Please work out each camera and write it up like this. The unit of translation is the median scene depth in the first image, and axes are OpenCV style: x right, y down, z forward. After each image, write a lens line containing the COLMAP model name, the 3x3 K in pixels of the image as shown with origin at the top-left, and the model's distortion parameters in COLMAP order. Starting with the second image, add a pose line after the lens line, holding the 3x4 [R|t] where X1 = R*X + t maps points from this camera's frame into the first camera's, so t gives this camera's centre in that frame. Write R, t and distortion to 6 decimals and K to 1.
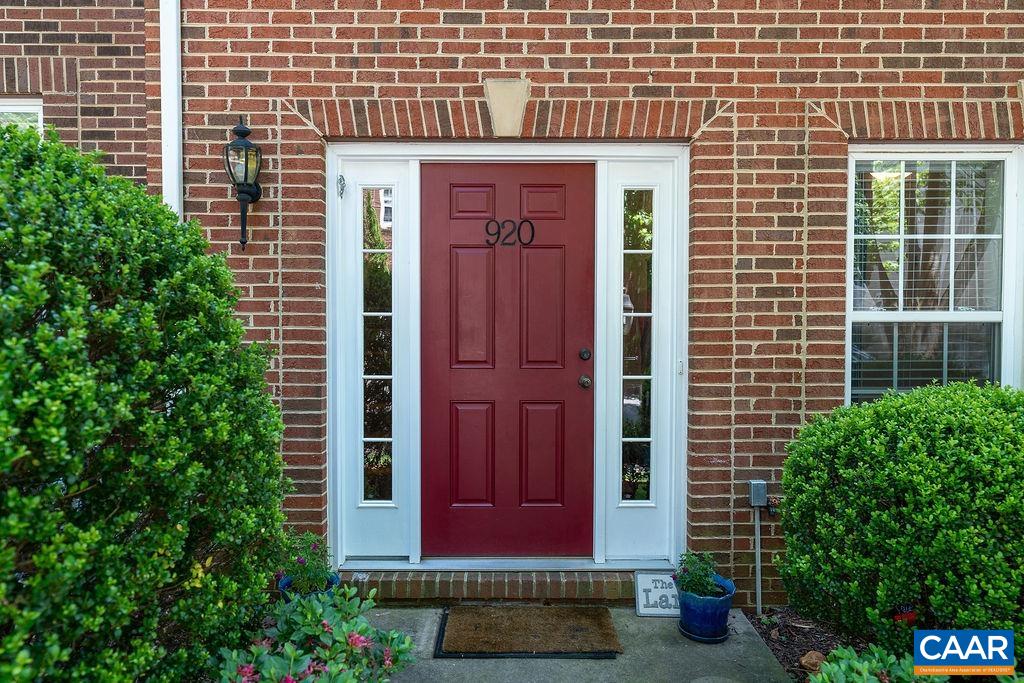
lens RADIAL K [[670.1, 0, 512.0], [0, 670.1, 337.9], [0, 0, 1]] dist [-0.000688, -0.000644]
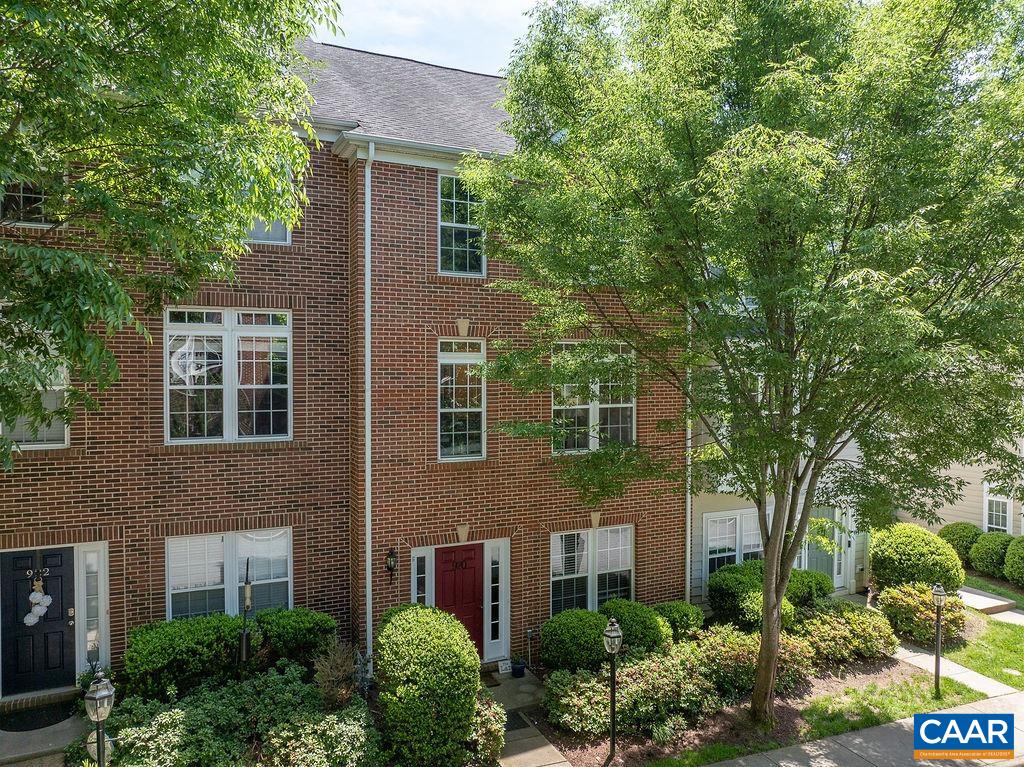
lens RADIAL K [[719.5, 0, 514.4], [0, 719.5, 383.2], [0, 0, 1]] dist [-0.036431, 0.009578]
pose [[0.900020, -0.006872, 0.435795, -1.362711], [0.010175, 0.999934, -0.005246, -1.087767], [-0.435730, 0.009156, 0.900031, -2.420548]]
